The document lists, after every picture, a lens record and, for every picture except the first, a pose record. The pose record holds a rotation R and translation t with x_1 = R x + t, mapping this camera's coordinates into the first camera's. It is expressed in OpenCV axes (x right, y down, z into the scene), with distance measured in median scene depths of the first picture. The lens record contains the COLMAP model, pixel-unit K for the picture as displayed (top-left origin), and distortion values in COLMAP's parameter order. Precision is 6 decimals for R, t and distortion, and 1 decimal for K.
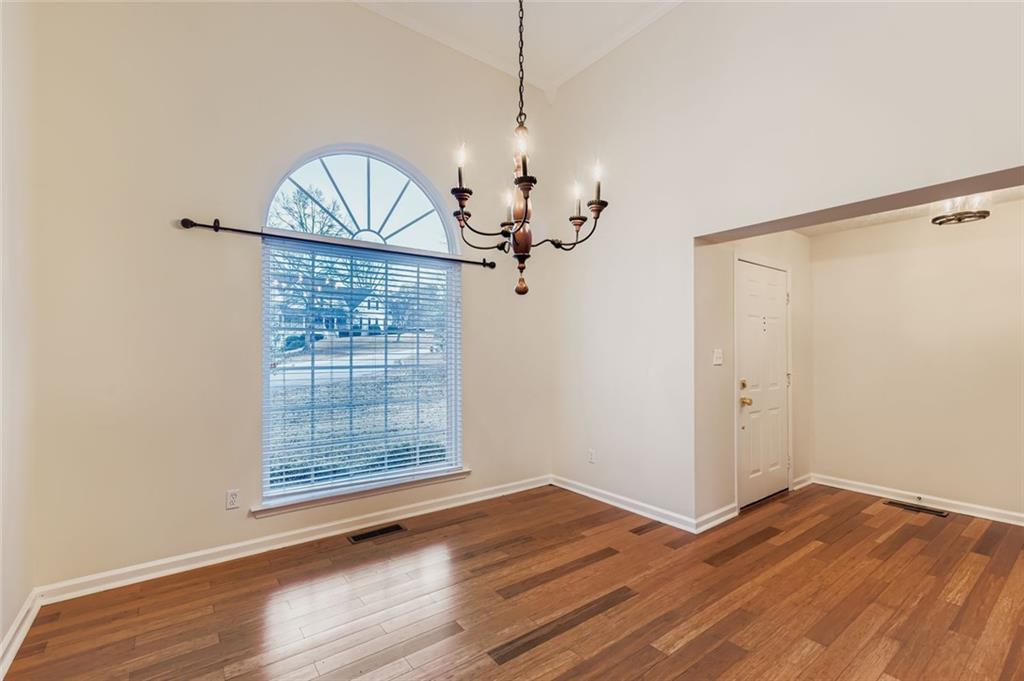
lens RADIAL K [[452.8, 0, 512.5], [0, 452.8, 342.7], [0, 0, 1]] dist [0.000122, 0.000526]
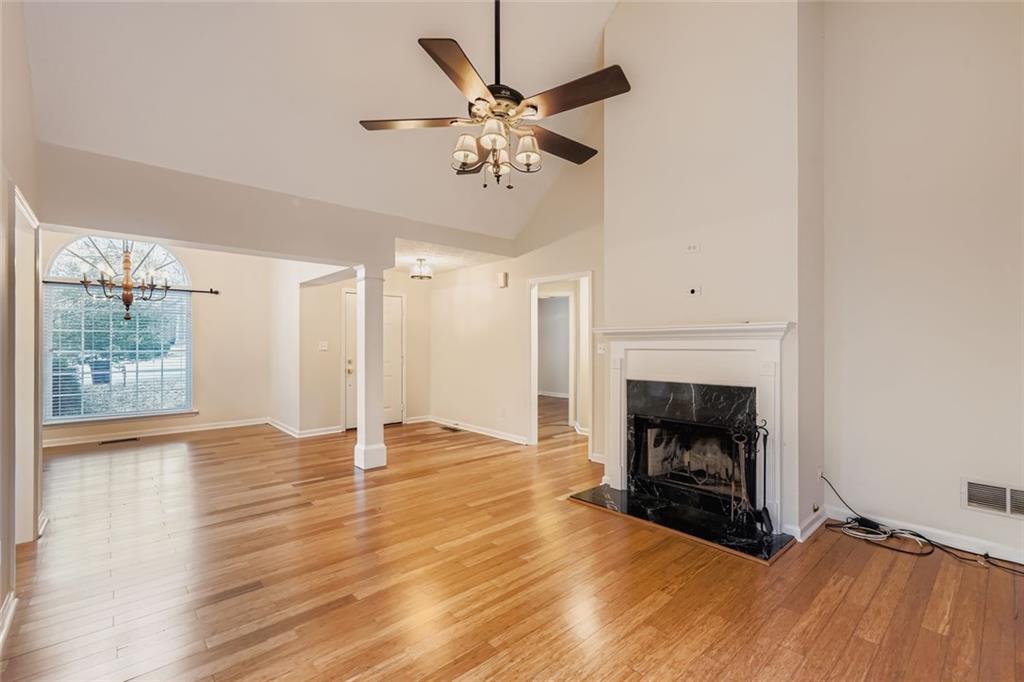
lens RADIAL K [[452.8, 0, 516.0], [0, 452.8, 343.5], [0, 0, 1]] dist [0.000122, 0.000526]
pose [[0.996194, 0.003003, 0.087113, 1.145470], [-0.004578, 0.999829, 0.017894, -0.018703], [-0.087044, -0.018225, 0.996038, -0.982044]]
